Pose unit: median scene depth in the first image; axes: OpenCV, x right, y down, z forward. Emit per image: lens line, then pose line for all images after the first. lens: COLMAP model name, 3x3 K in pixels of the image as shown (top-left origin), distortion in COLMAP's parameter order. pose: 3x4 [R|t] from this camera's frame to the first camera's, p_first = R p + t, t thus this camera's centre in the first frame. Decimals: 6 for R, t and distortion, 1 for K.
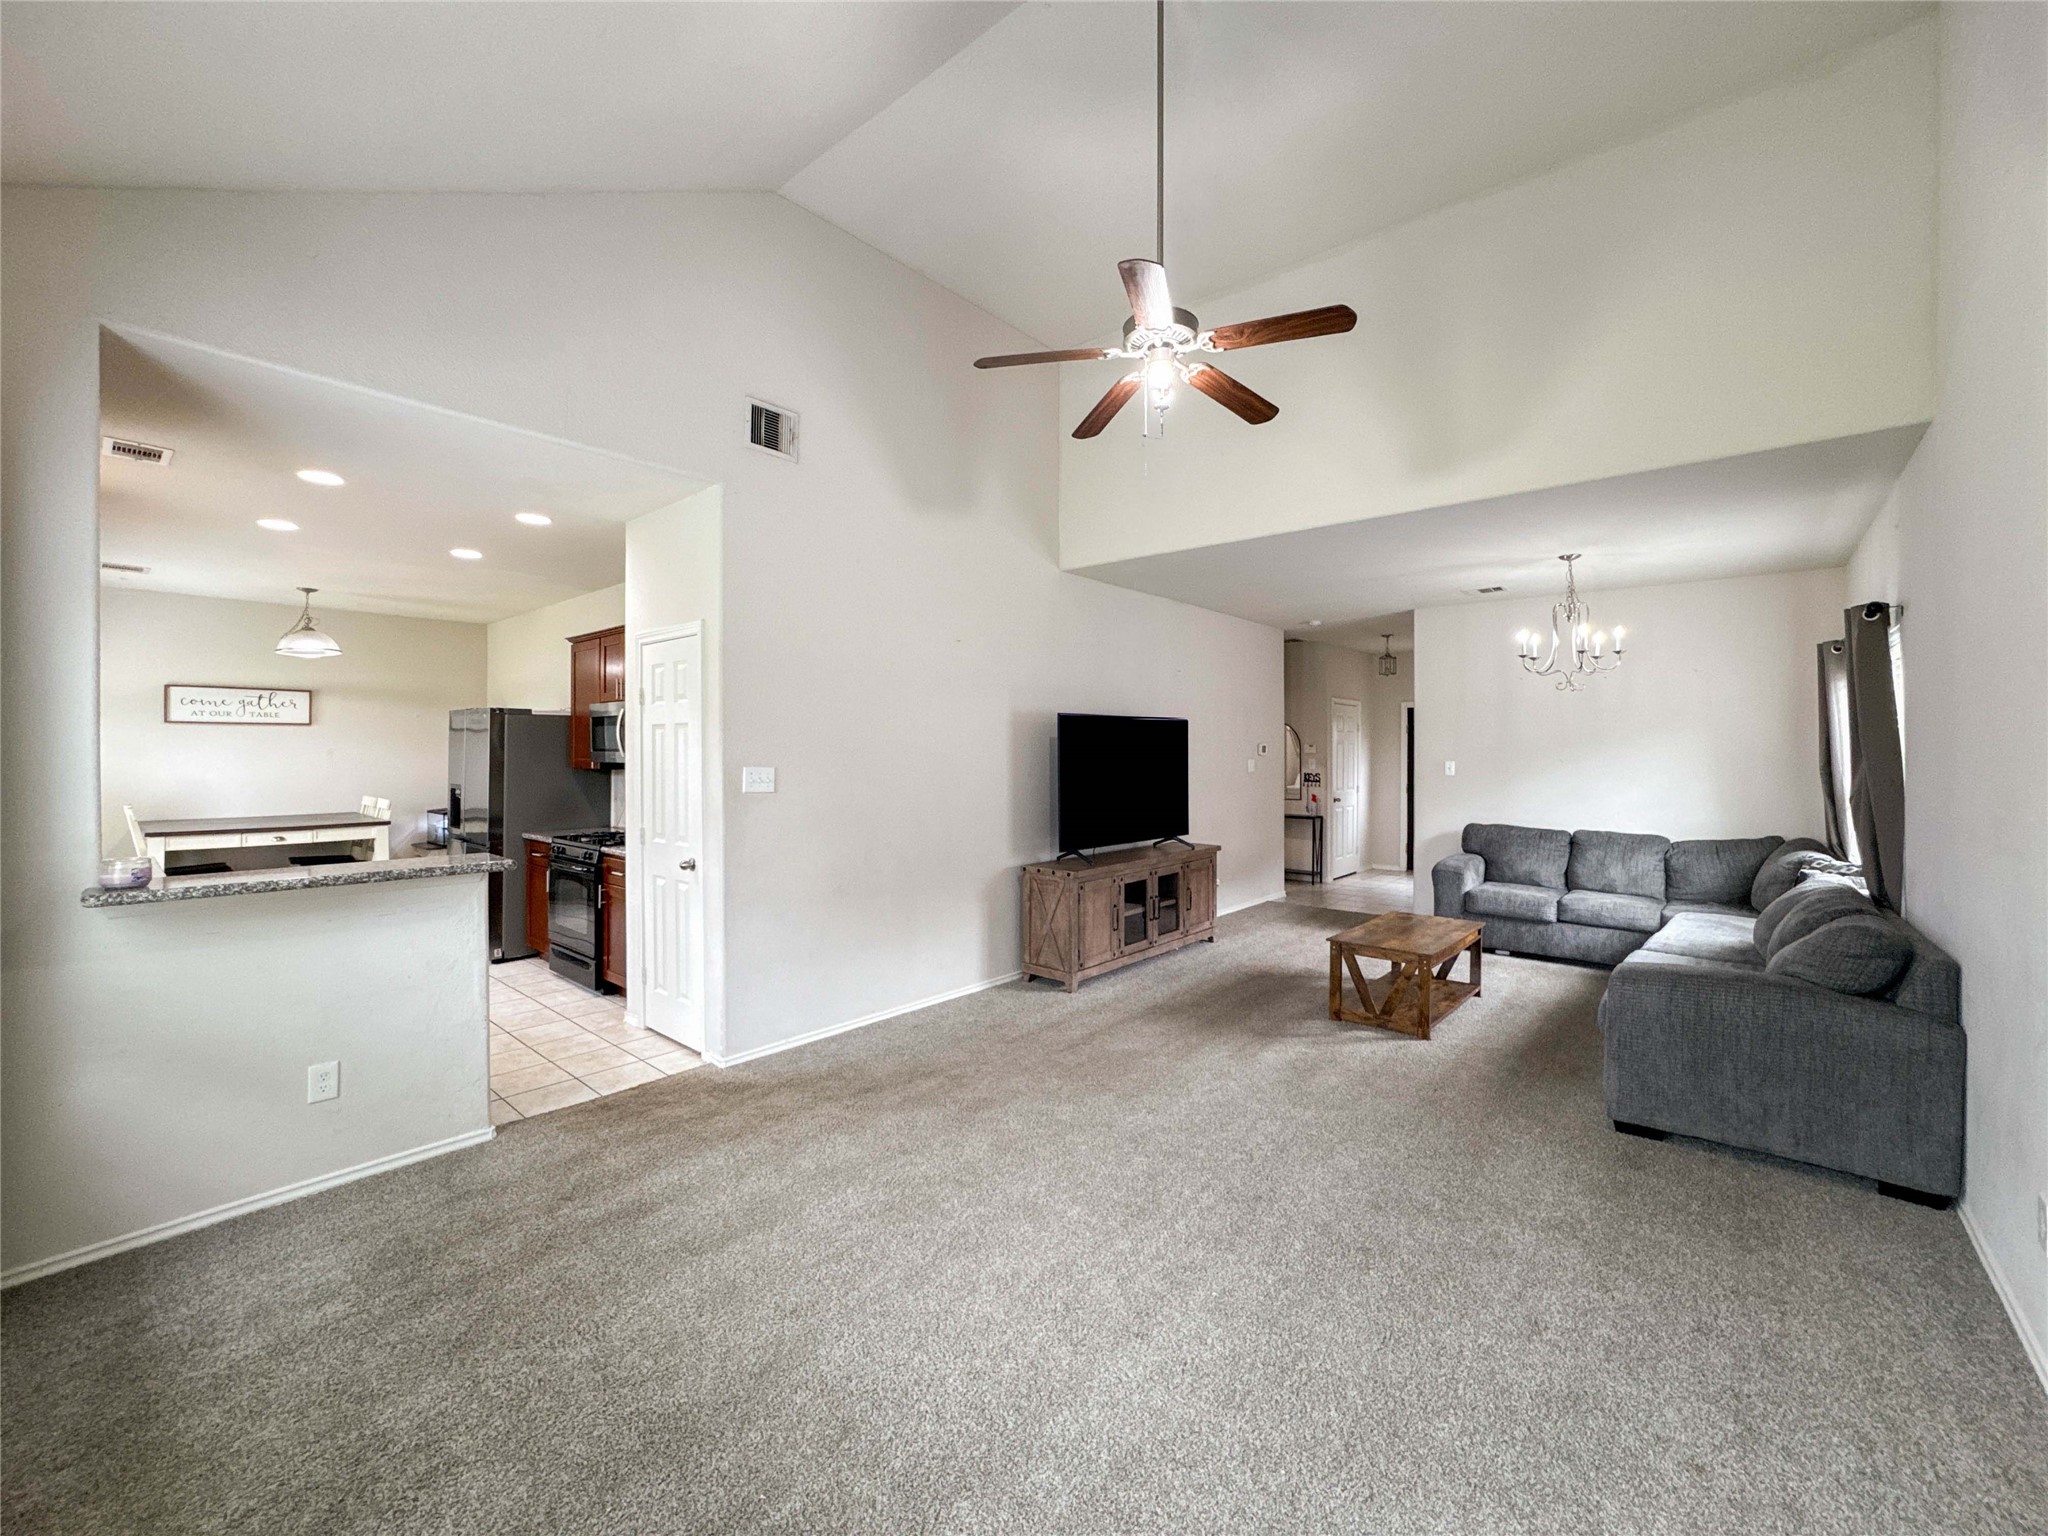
lens RADIAL K [[834.9, 0, 1025.6], [0, 834.9, 755.5], [0, 0, 1]] dist [-0.021649, 0.008141]
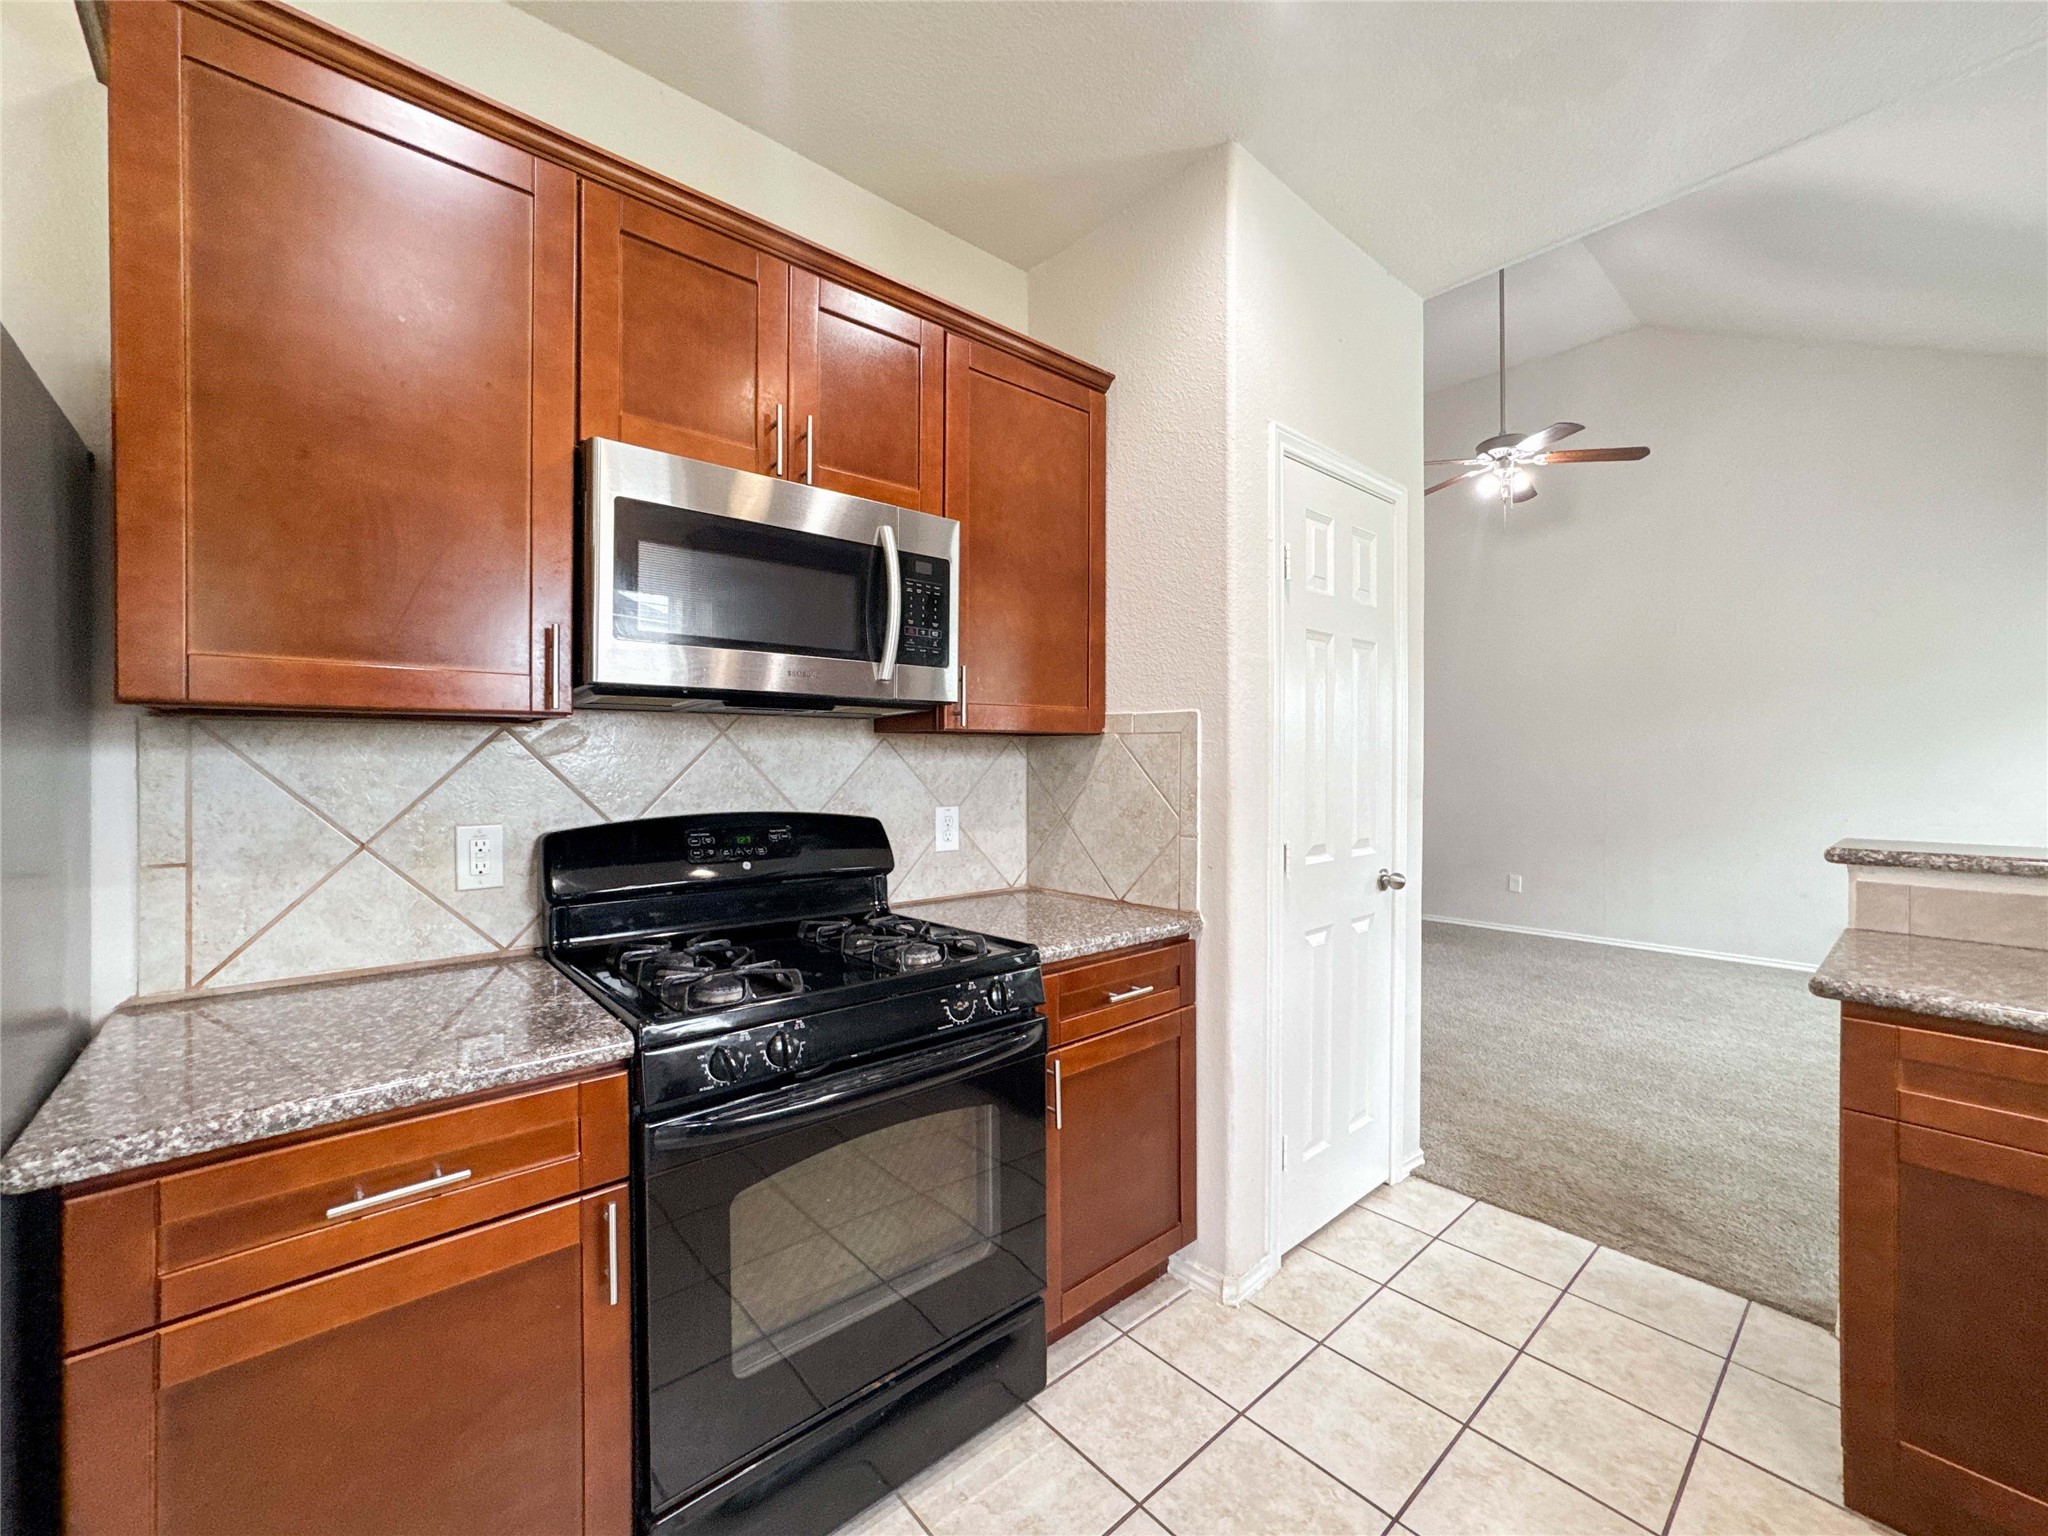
lens RADIAL K [[834.9, 0, 1034.2], [0, 834.9, 766.1], [0, 0, 1]] dist [-0.021649, 0.008141]
pose [[0.115366, -0.005578, 0.993307, -0.633058], [0.004633, 0.999976, 0.005078, 0.026643], [-0.993312, 0.004016, 0.115389, 0.728768]]
